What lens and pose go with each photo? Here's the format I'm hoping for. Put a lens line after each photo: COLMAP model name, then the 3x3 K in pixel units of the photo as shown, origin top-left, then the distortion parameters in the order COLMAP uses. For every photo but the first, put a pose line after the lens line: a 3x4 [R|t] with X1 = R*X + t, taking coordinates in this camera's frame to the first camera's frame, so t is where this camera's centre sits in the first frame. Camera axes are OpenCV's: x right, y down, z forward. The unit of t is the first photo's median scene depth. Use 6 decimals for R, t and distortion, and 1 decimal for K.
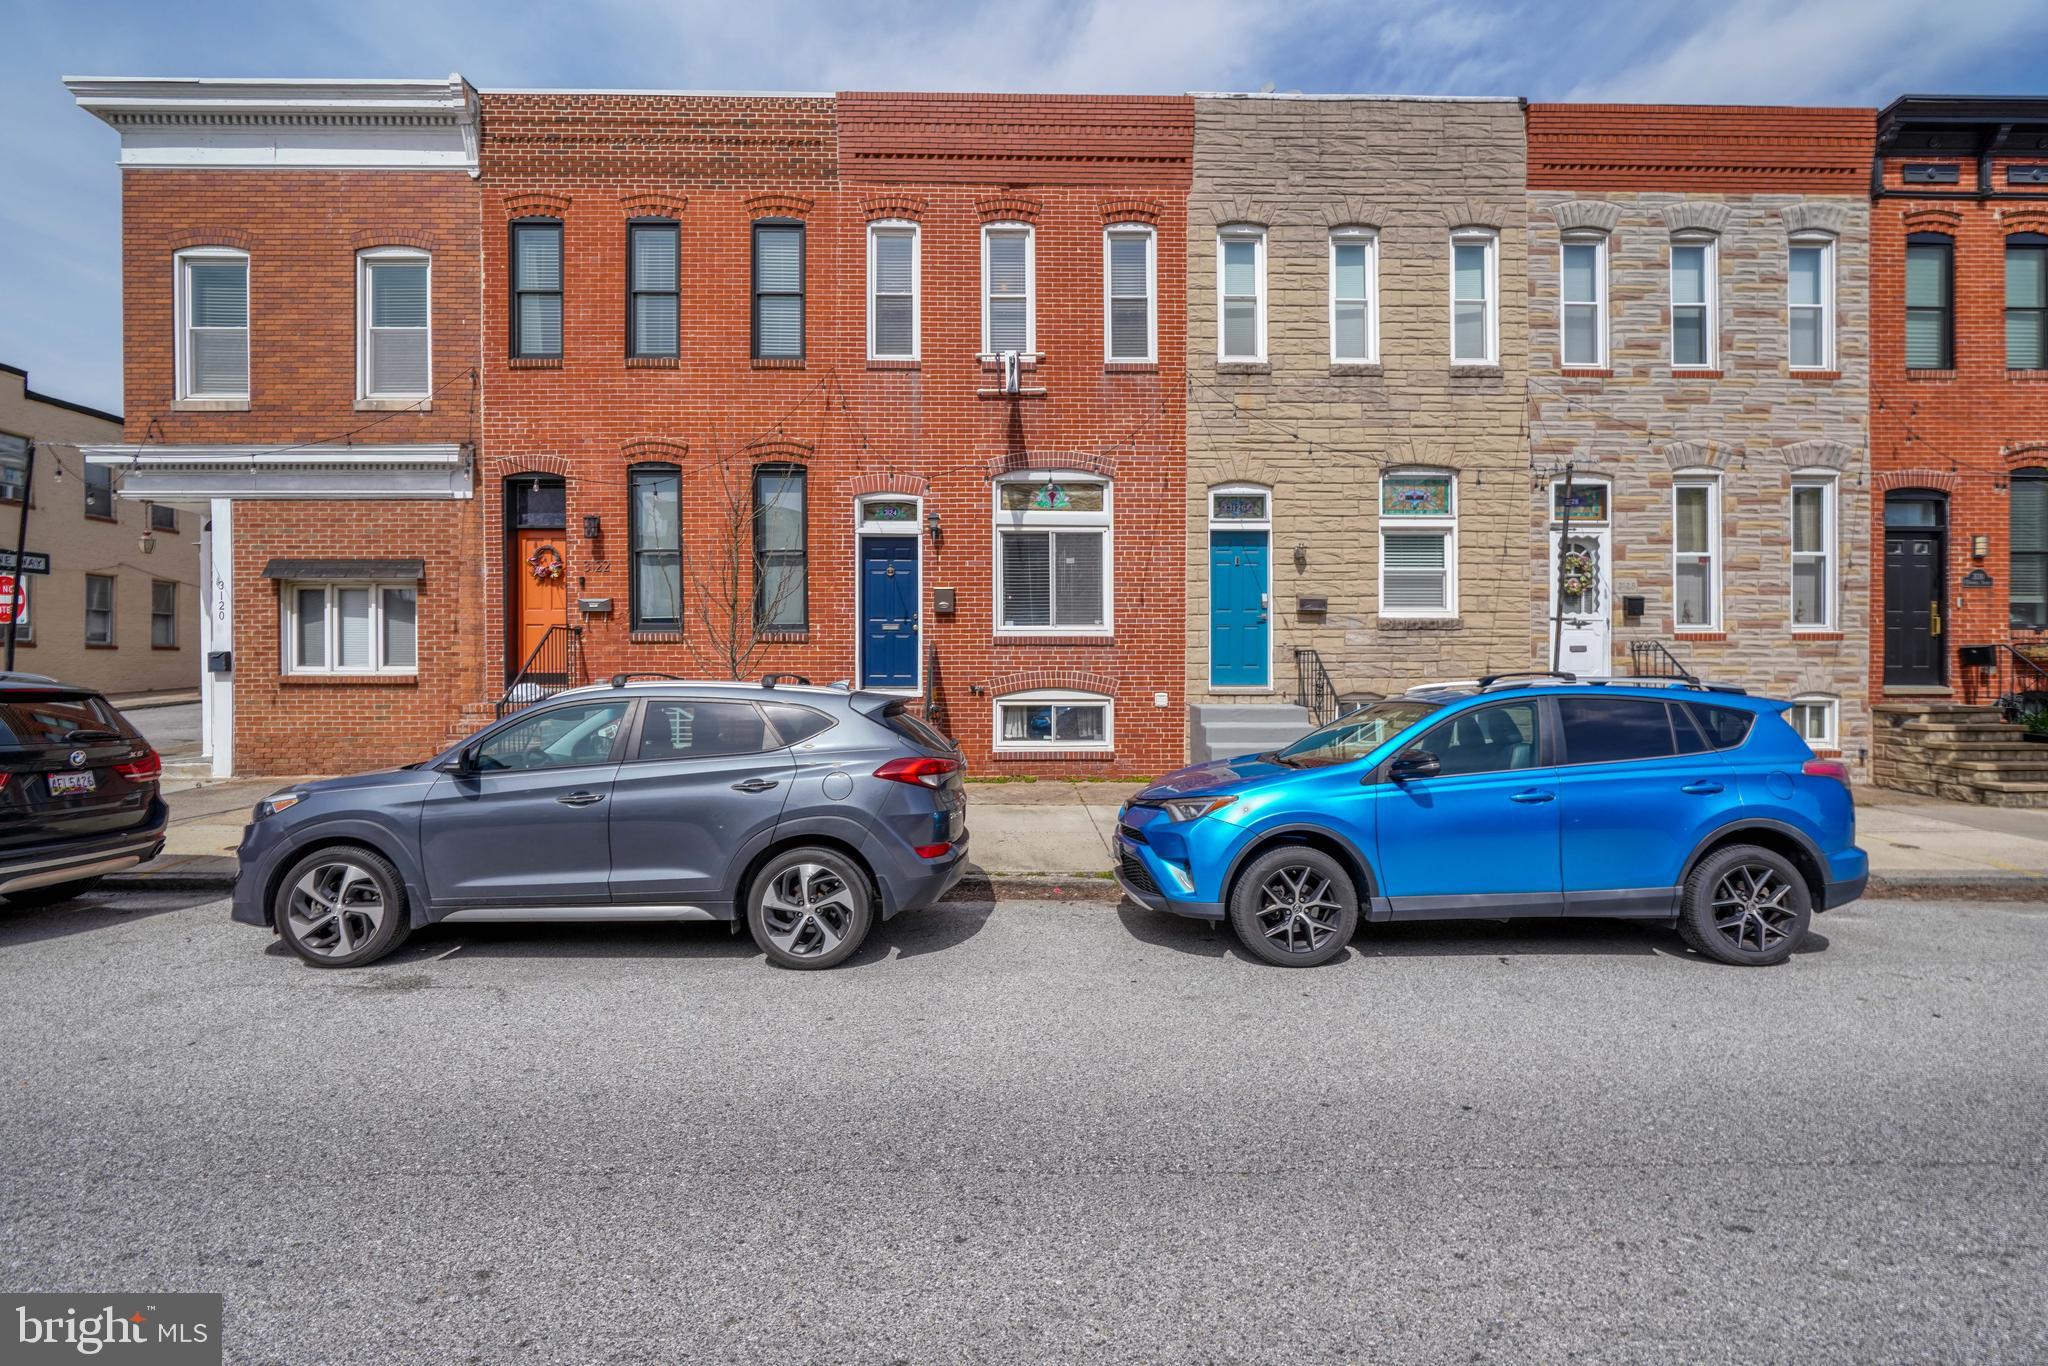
lens RADIAL K [[921.2, 0, 1012.6], [0, 921.2, 670.1], [0, 0, 1]] dist [-0.012450, 0.005449]
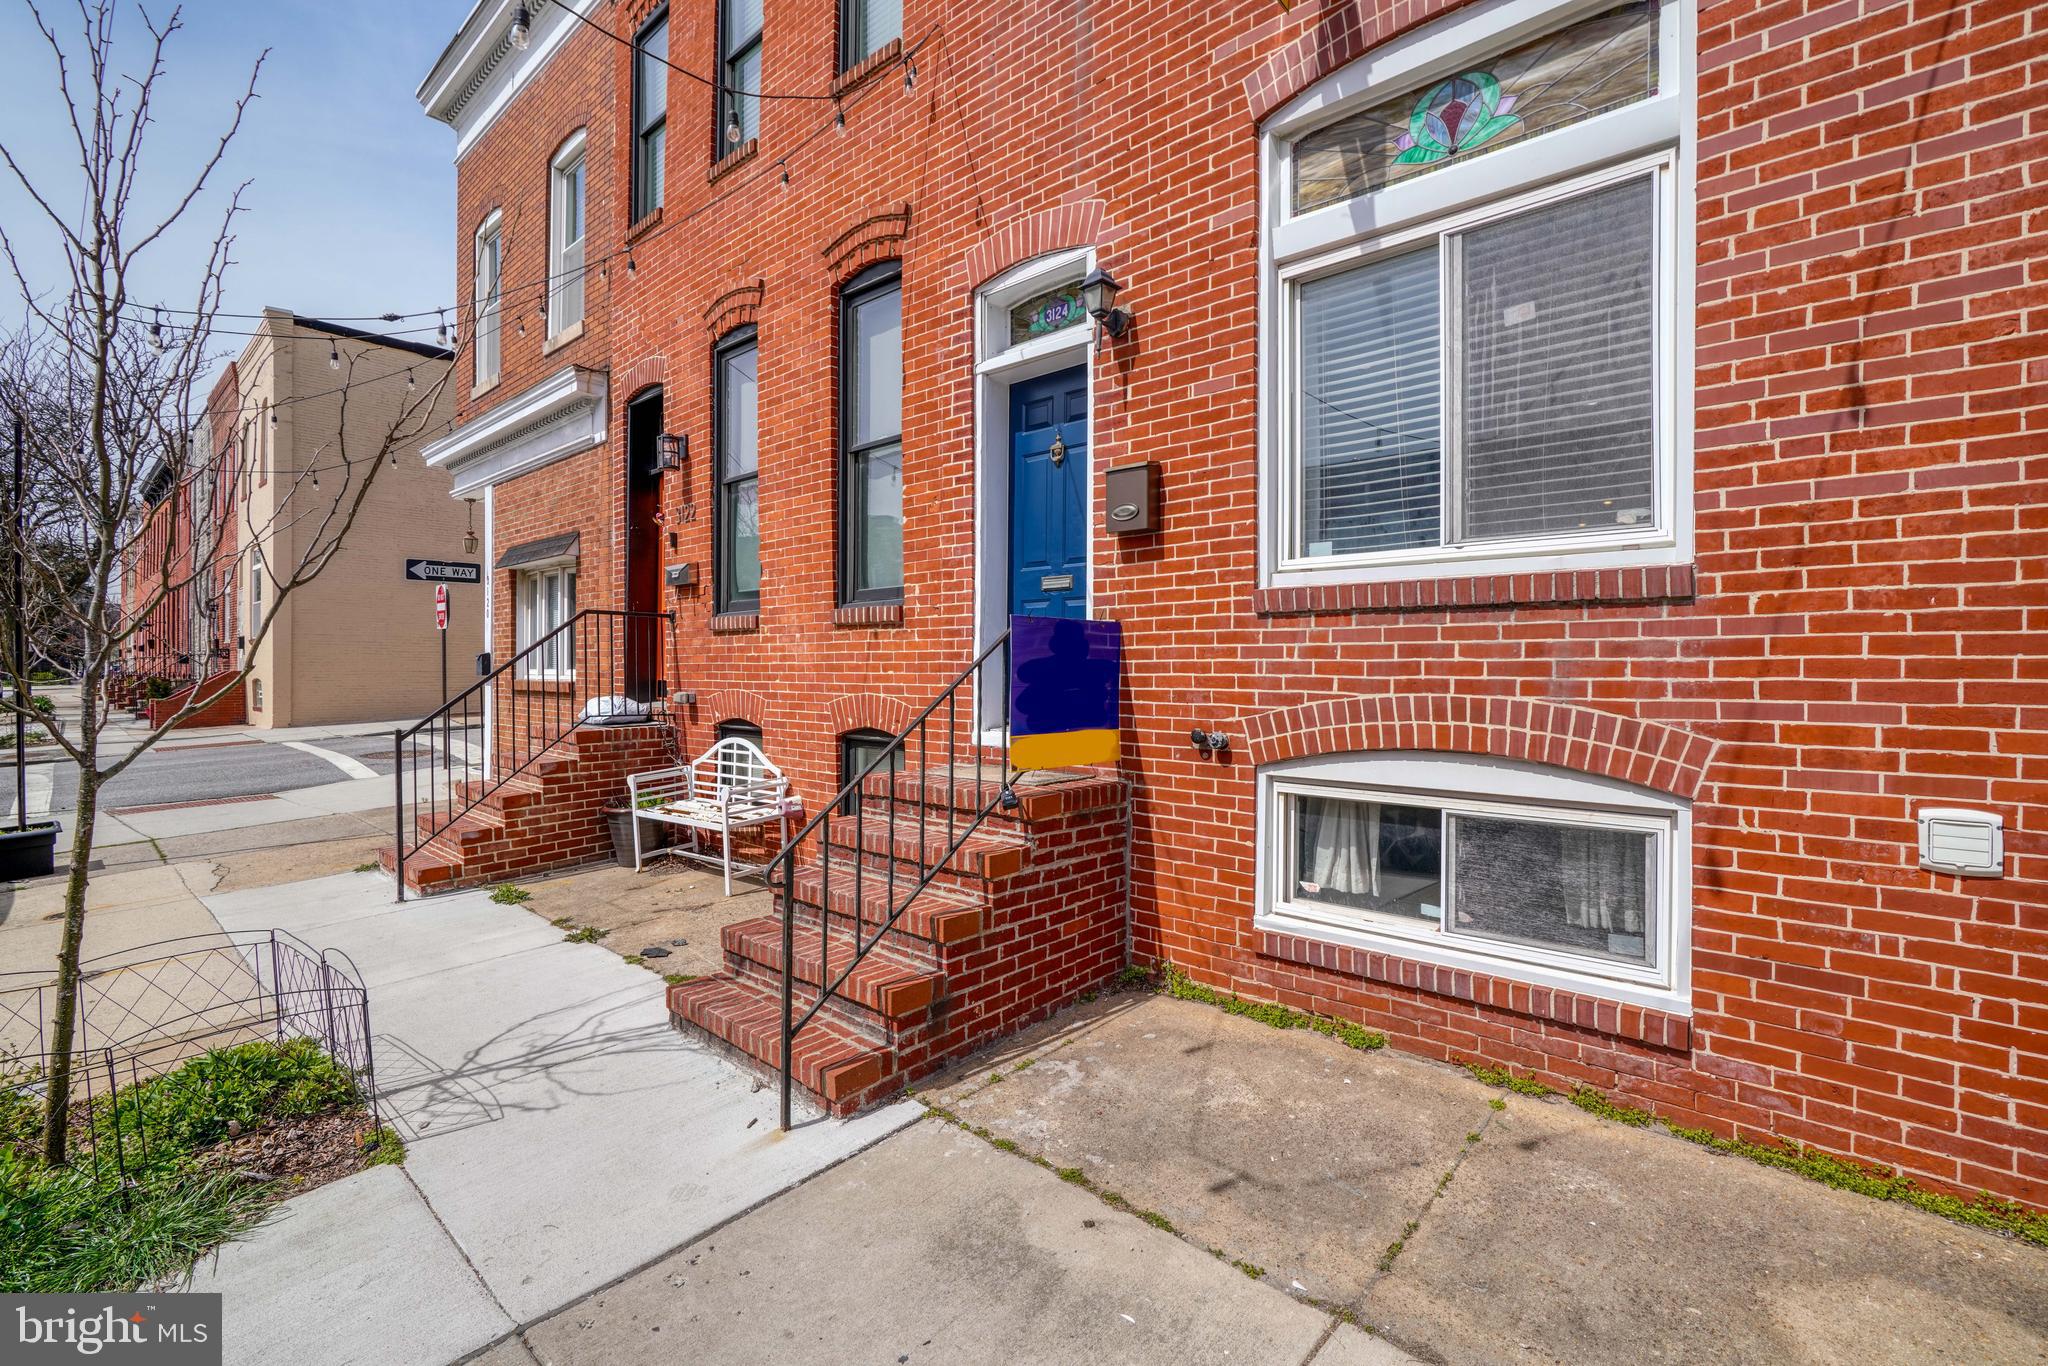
lens RADIAL K [[921.2, 0, 1012.6], [0, 921.2, 670.1], [0, 0, 1]] dist [-0.012450, 0.005449]
pose [[0.718577, 0.005045, -0.695429, 0.150120], [-0.005534, 0.999984, 0.001536, -0.006791], [0.695426, 0.002745, 0.718593, 0.687932]]
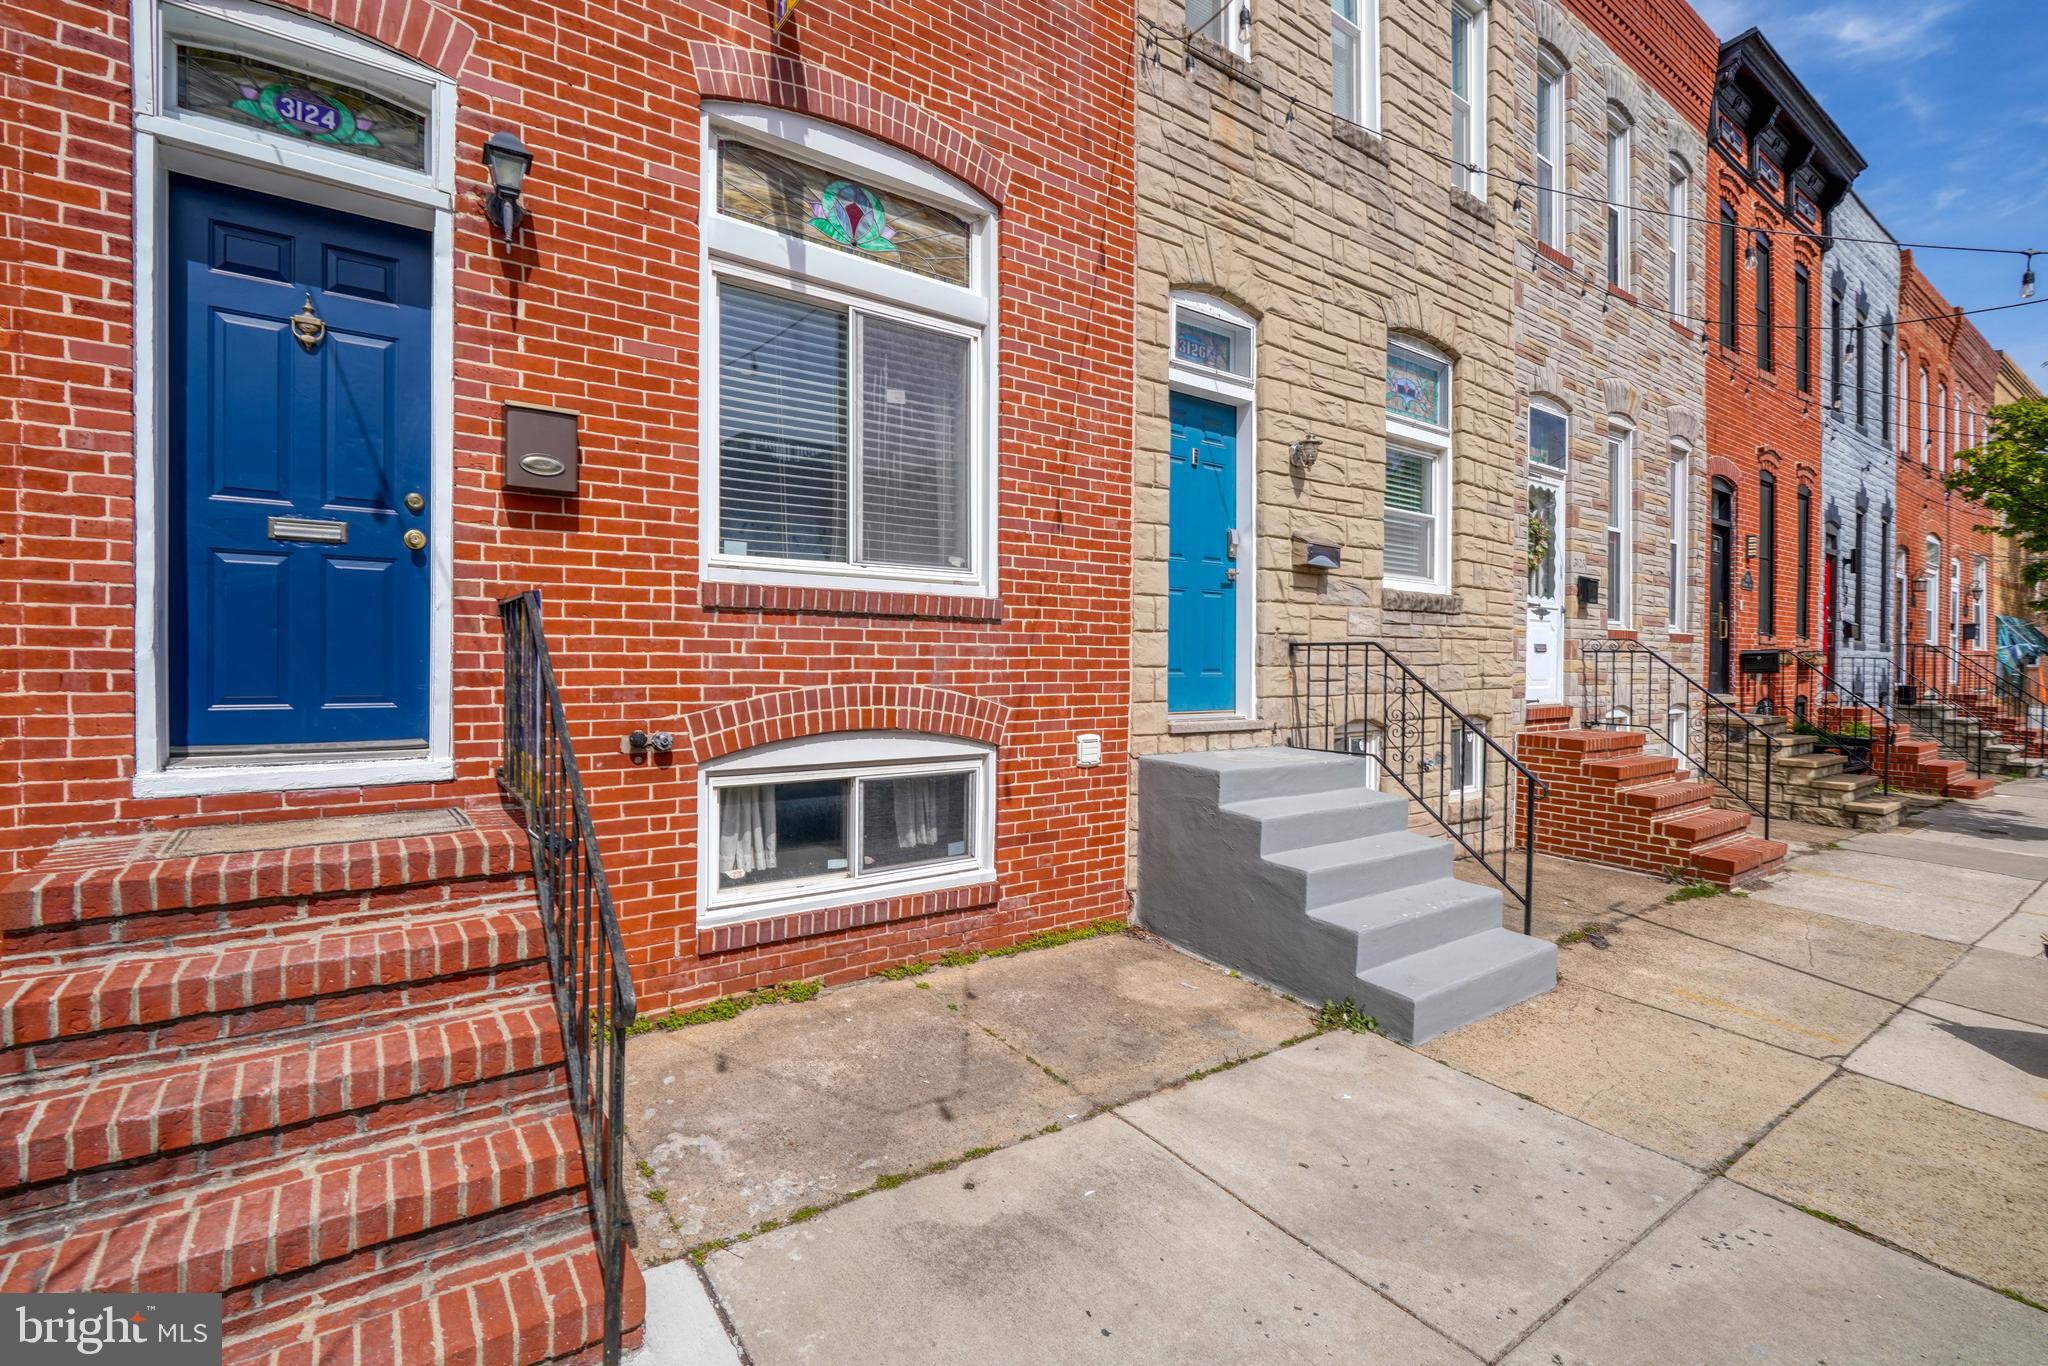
lens RADIAL K [[921.2, 0, 1012.6], [0, 921.2, 670.1], [0, 0, 1]] dist [-0.012450, 0.005449]
pose [[0.823326, 0.002634, 0.567562, -0.115443], [-0.007078, 0.999959, 0.005627, -0.007479], [-0.567524, -0.008650, 0.823311, 0.660098]]
